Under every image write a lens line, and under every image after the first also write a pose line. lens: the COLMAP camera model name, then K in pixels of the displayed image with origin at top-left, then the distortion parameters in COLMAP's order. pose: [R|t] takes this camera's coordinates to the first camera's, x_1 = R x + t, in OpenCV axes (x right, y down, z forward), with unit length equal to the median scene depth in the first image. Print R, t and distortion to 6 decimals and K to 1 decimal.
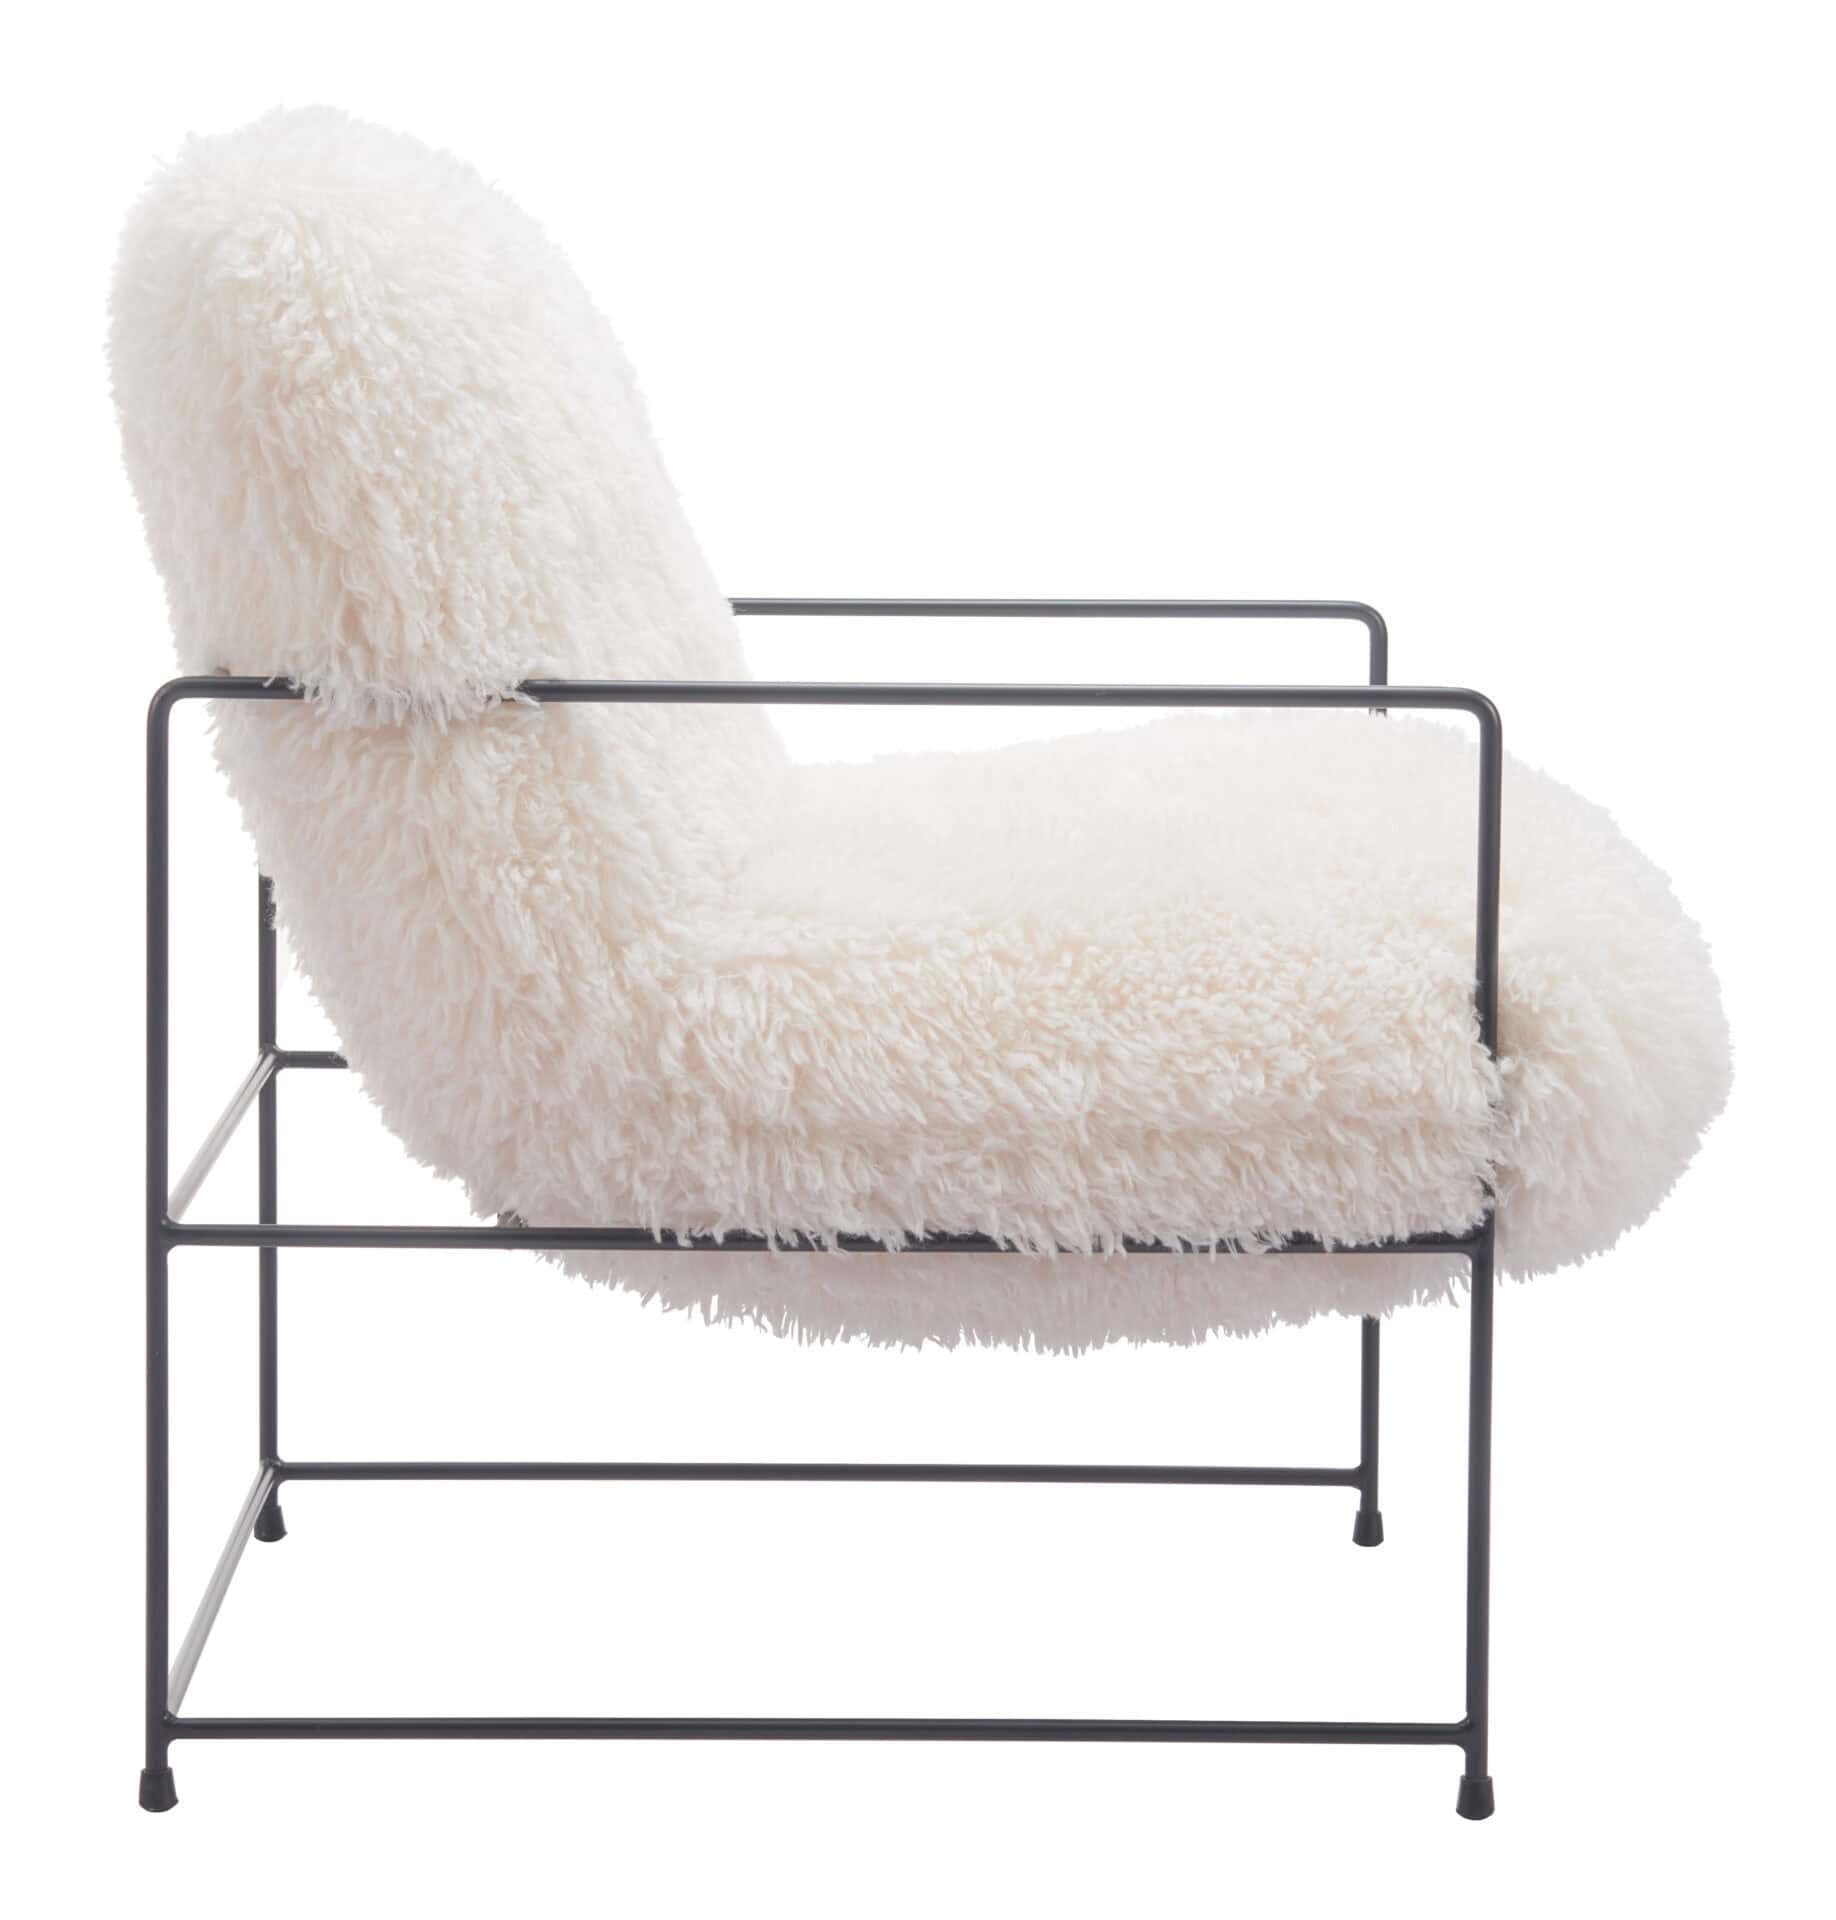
lens RADIAL K [[6082.3, 0, 917.3], [0, 6082.3, 822.8], [0, 0, 1]] dist [0.055214, -1.033513]
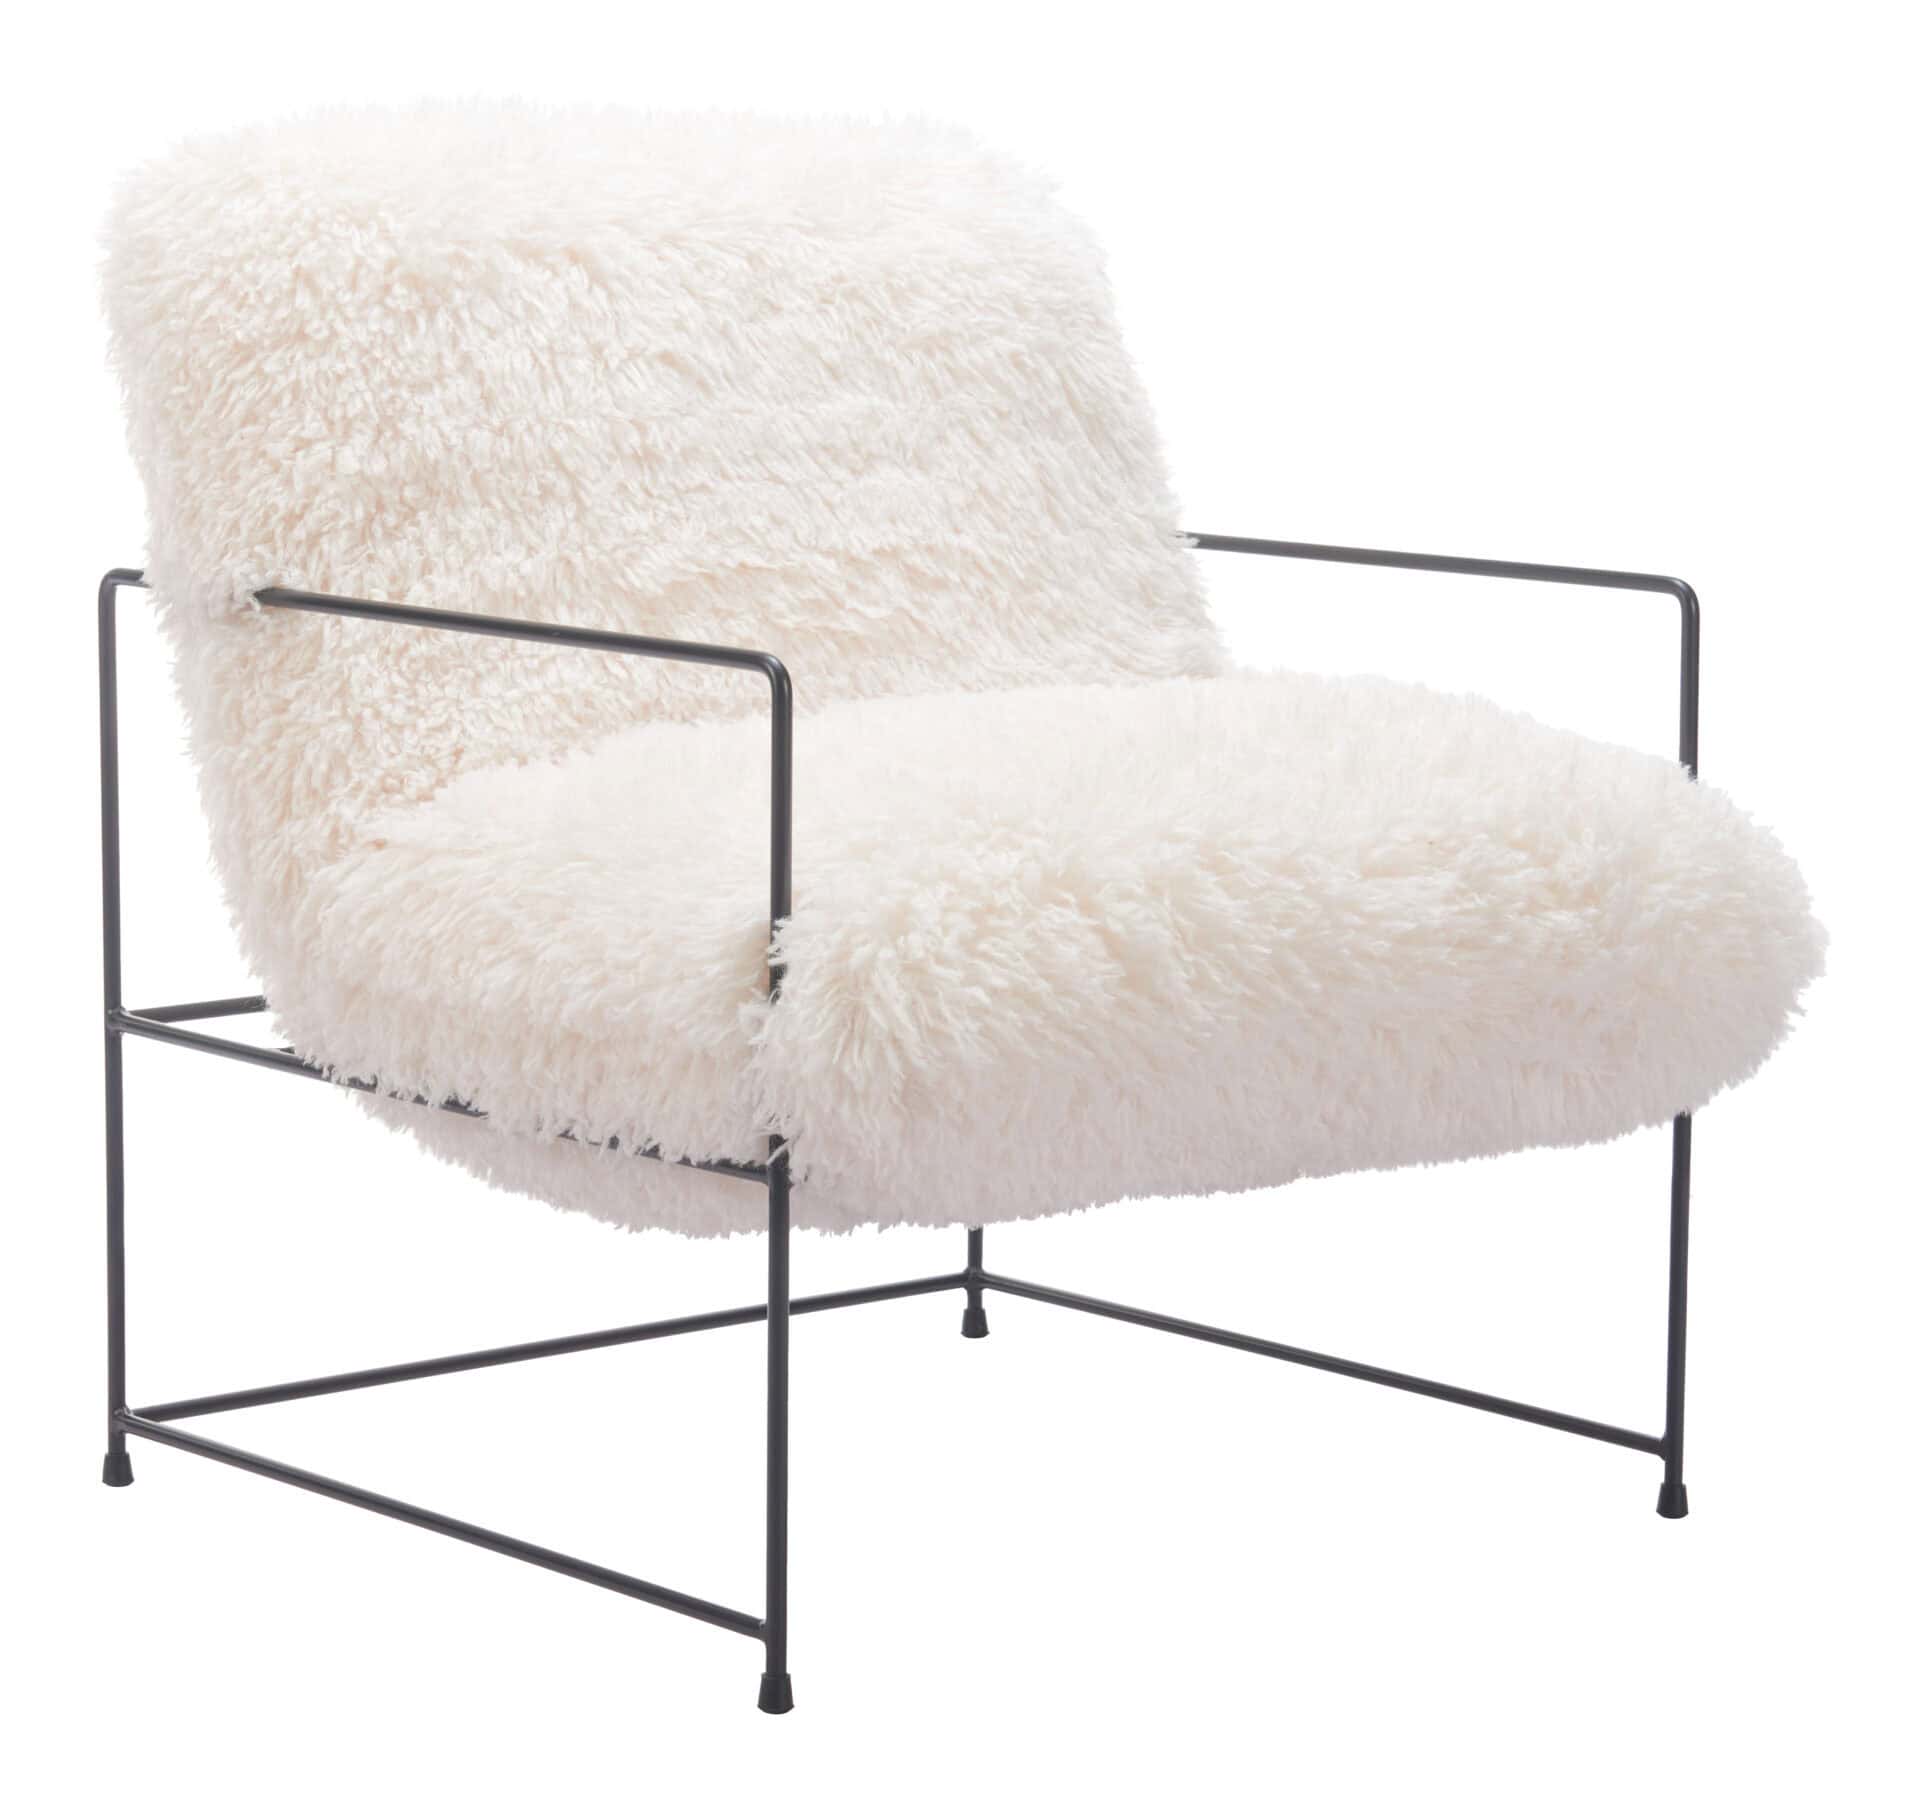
lens RADIAL K [[5936.8, 0, 960.0], [0, 5936.8, 901.5], [0, 0, 1]] dist [0.053085, -0.533820]
pose [[0.669307, 0.105202, -0.735501, 0.877867], [-0.067493, 0.994441, 0.080821, -0.065179], [0.739914, -0.004453, 0.672686, 0.325009]]
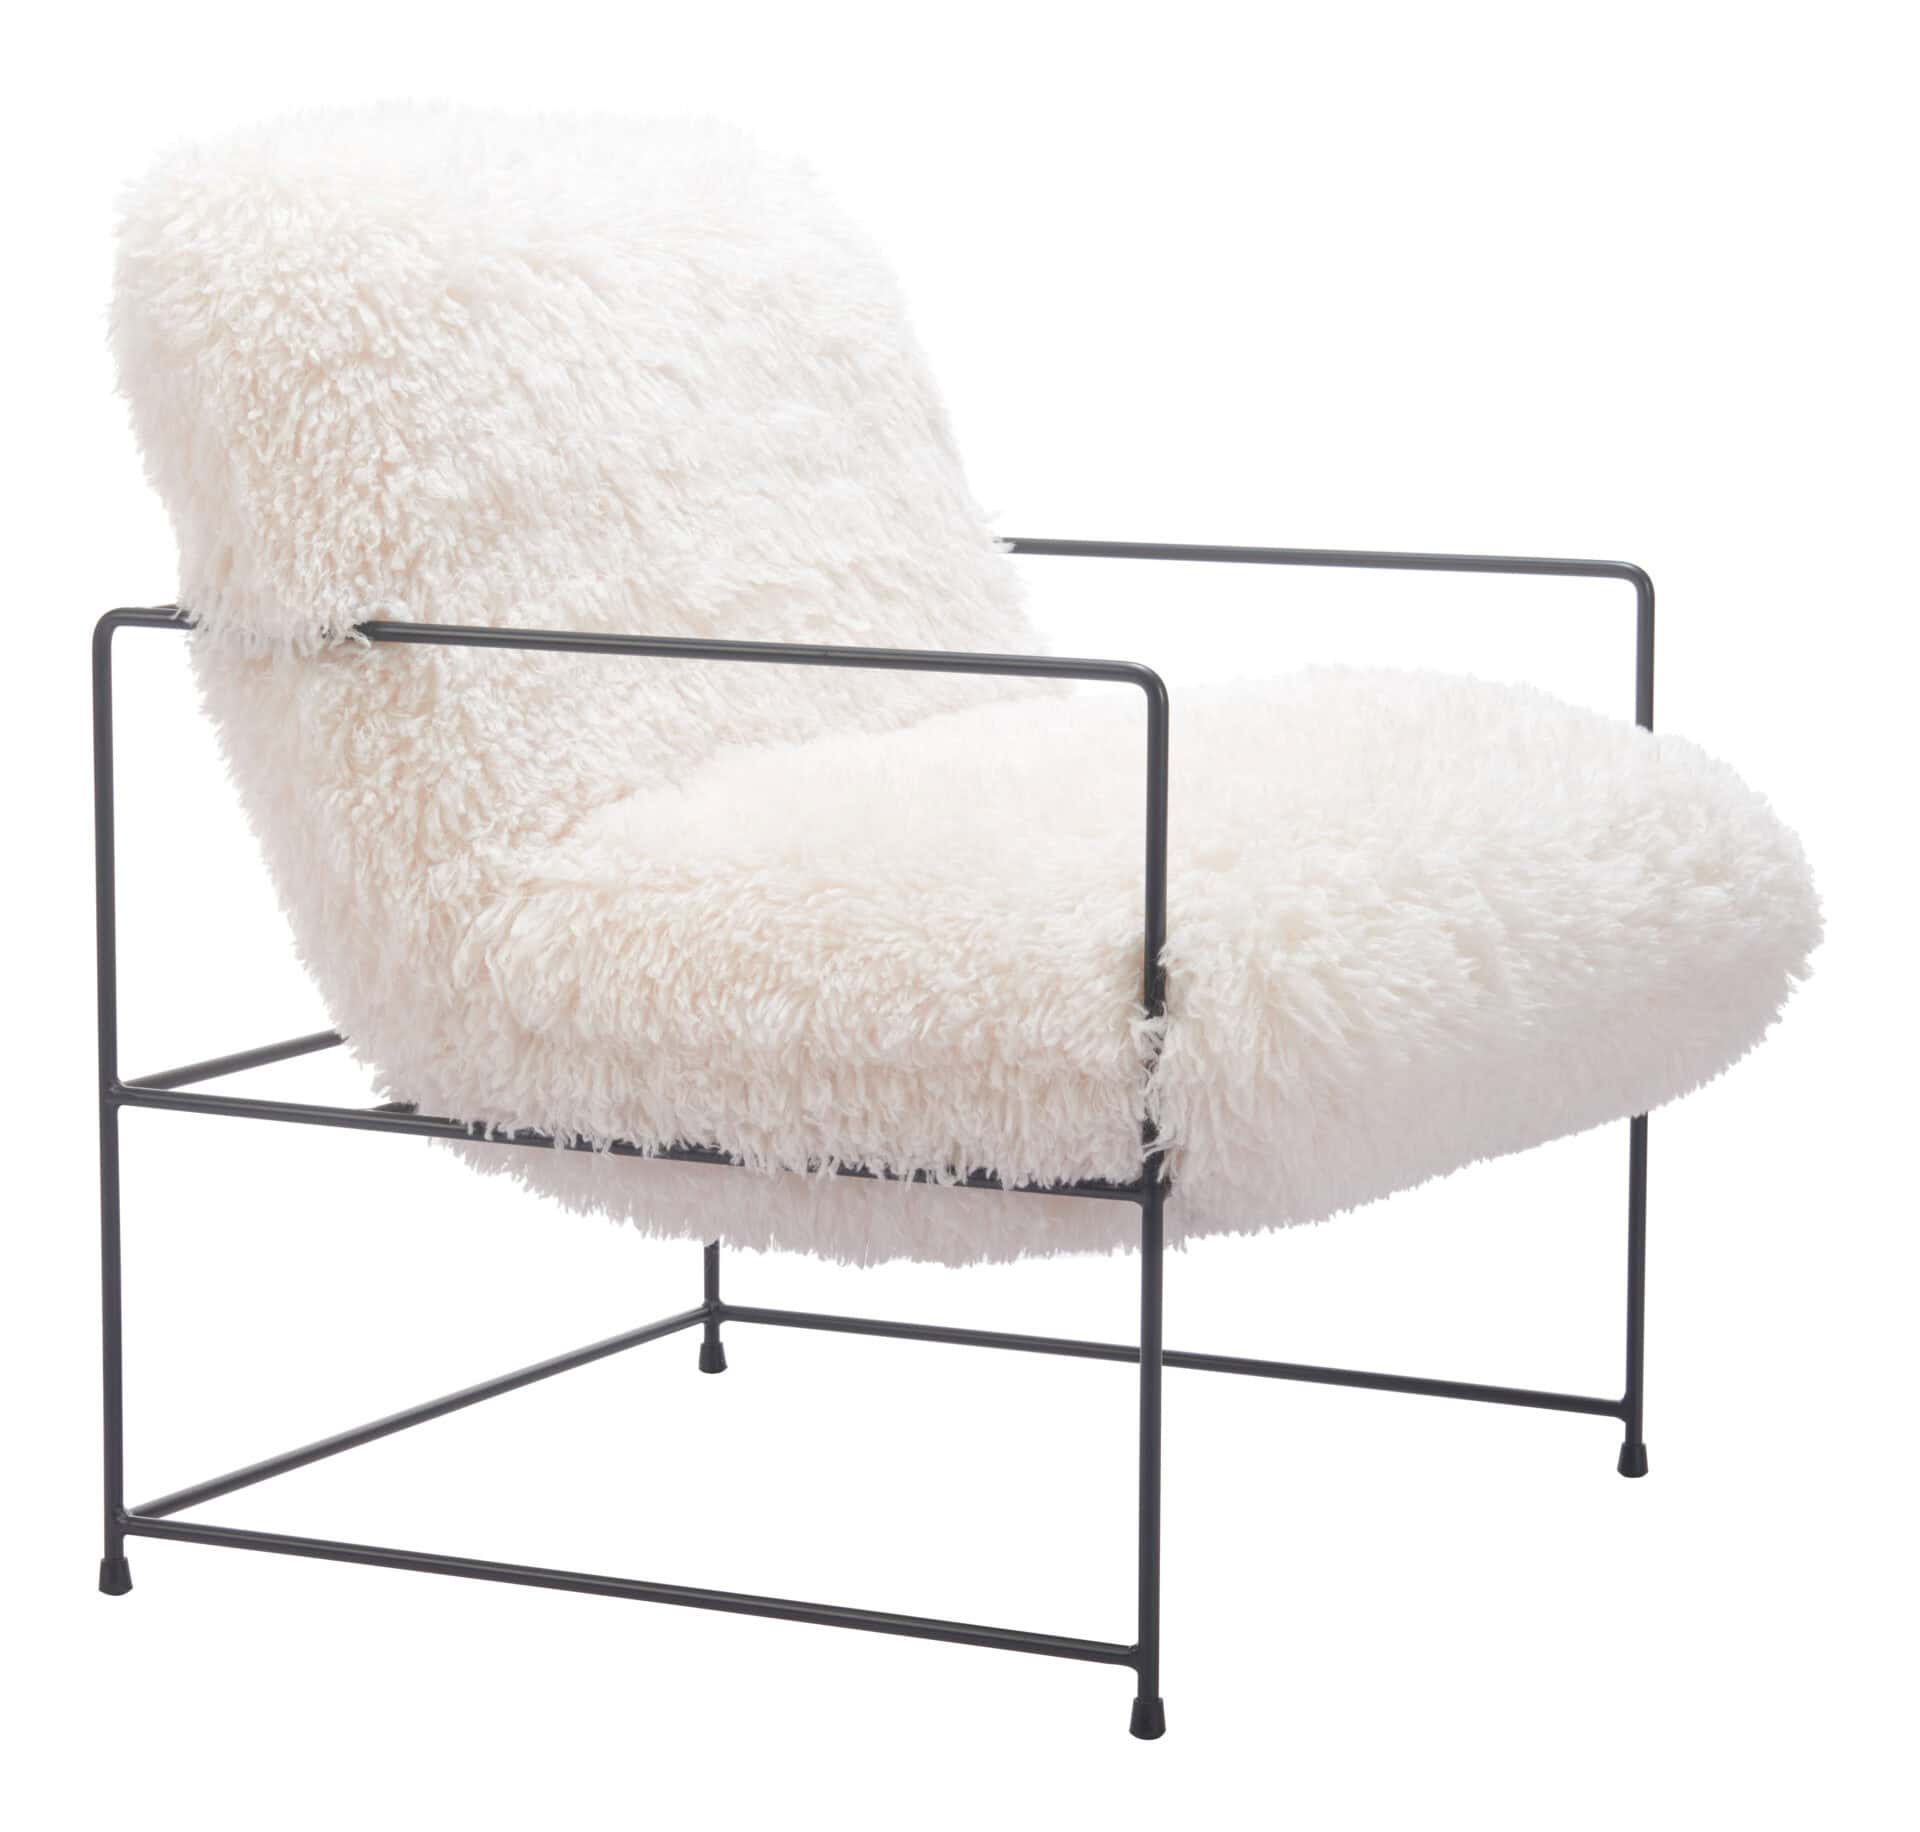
lens RADIAL K [[6082.3, 0, 960.0], [0, 6082.3, 916.0], [0, 0, 1]] dist [0.055214, -1.033513]
pose [[0.898622, 0.059102, -0.434726, 0.519530], [-0.037196, 0.997580, 0.058735, -0.039160], [0.437145, -0.036610, 0.898646, 0.045106]]
